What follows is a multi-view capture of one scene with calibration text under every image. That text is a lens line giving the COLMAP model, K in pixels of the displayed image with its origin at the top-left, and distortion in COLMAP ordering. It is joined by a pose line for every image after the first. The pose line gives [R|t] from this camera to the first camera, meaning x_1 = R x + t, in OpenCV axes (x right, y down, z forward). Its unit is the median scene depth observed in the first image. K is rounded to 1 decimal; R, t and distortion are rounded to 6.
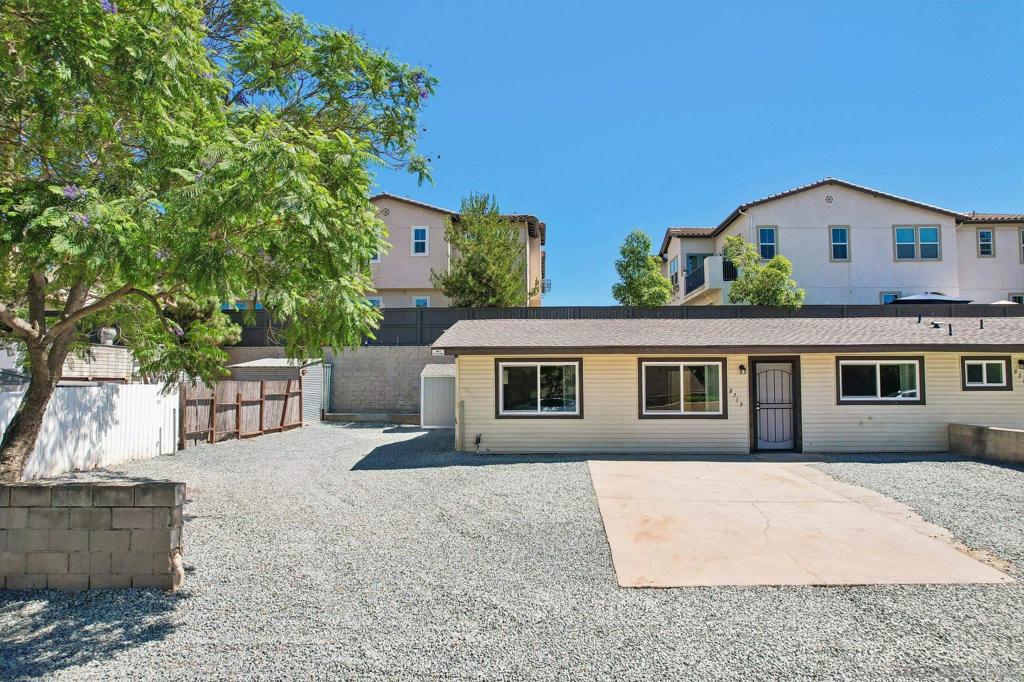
lens RADIAL K [[654.1, 0, 514.0], [0, 654.1, 340.3], [0, 0, 1]] dist [-0.069799, 0.061143]
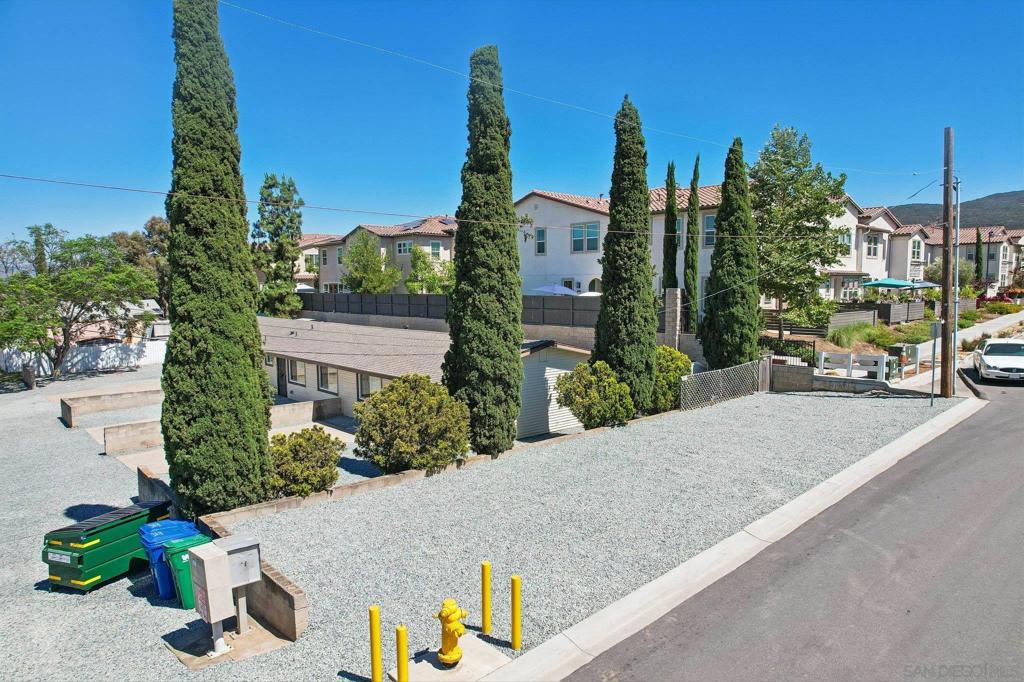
lens RADIAL K [[654.1, 0, 517.4], [0, 654.1, 332.7], [0, 0, 1]] dist [-0.069799, 0.061143]
pose [[0.703932, 0.049615, -0.708532, 2.926458], [0.051613, 0.991347, 0.120697, -0.264584], [0.708390, -0.121532, 0.695280, 0.043683]]
